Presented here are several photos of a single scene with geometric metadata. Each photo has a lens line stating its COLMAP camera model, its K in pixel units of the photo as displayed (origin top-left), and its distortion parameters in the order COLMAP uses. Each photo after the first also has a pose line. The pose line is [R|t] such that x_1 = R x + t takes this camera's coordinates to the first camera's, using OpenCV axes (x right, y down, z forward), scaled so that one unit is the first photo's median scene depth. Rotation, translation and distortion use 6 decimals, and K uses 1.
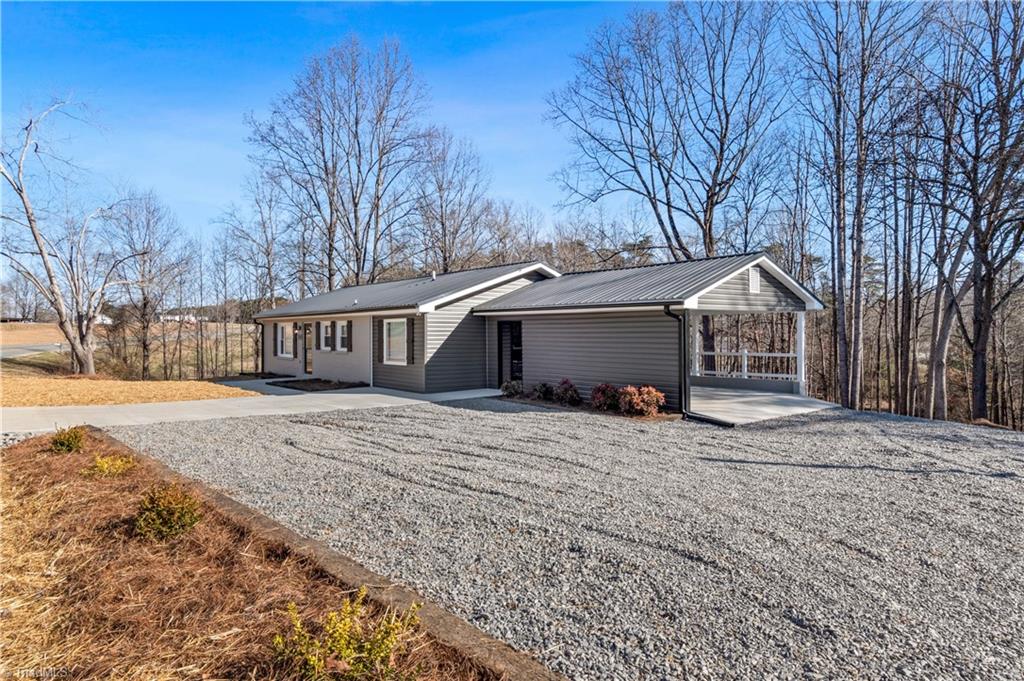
lens RADIAL K [[581.4, 0, 507.1], [0, 581.4, 338.9], [0, 0, 1]] dist [-0.007700, -0.000279]
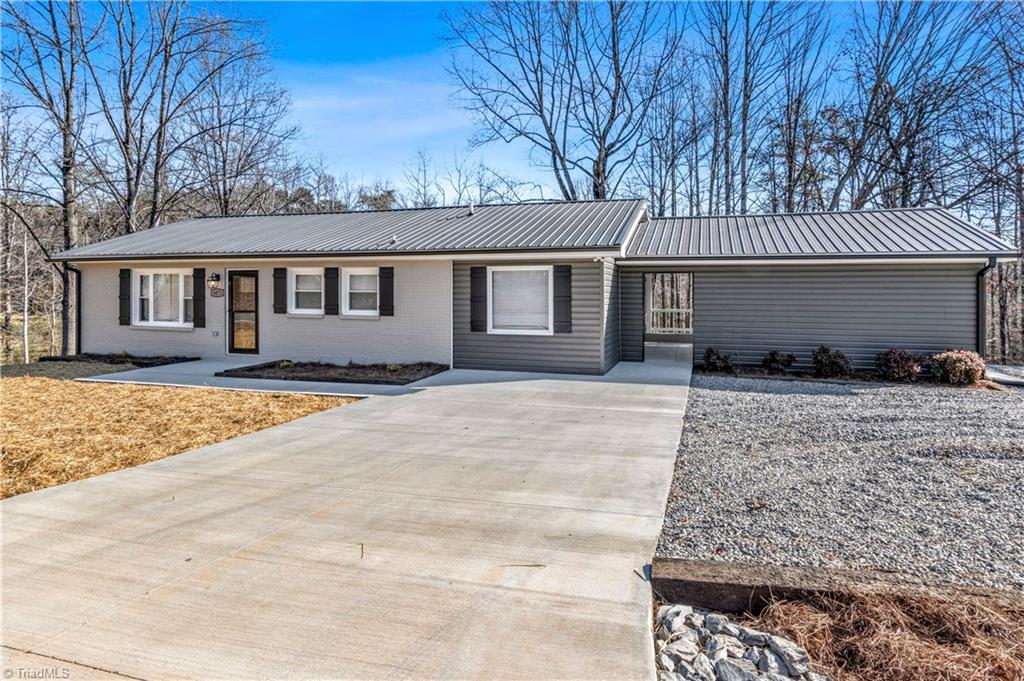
lens RADIAL K [[581.4, 0, 522.2], [0, 581.4, 290.9], [0, 0, 1]] dist [-0.007700, -0.000279]
pose [[0.849221, 0.002431, 0.528032, -0.437788], [0.001122, 0.999979, -0.006407, -0.001196], [-0.528037, 0.006033, 0.849200, 0.344513]]
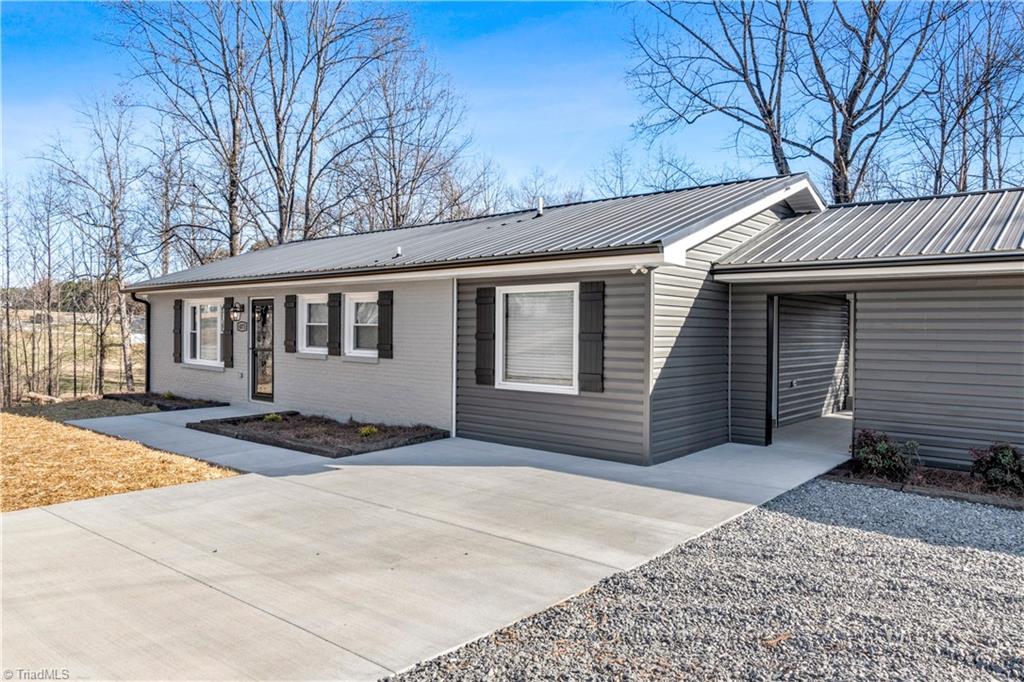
lens RADIAL K [[690.3, 0, 522.2], [0, 690.3, 348.0], [0, 0, 1]] dist [-0.006511, -0.000492]
pose [[0.986986, 0.005784, 0.160702, -0.228843], [-0.008920, 0.999783, 0.018799, 0.002244], [-0.160559, -0.019988, 0.986824, 0.398641]]
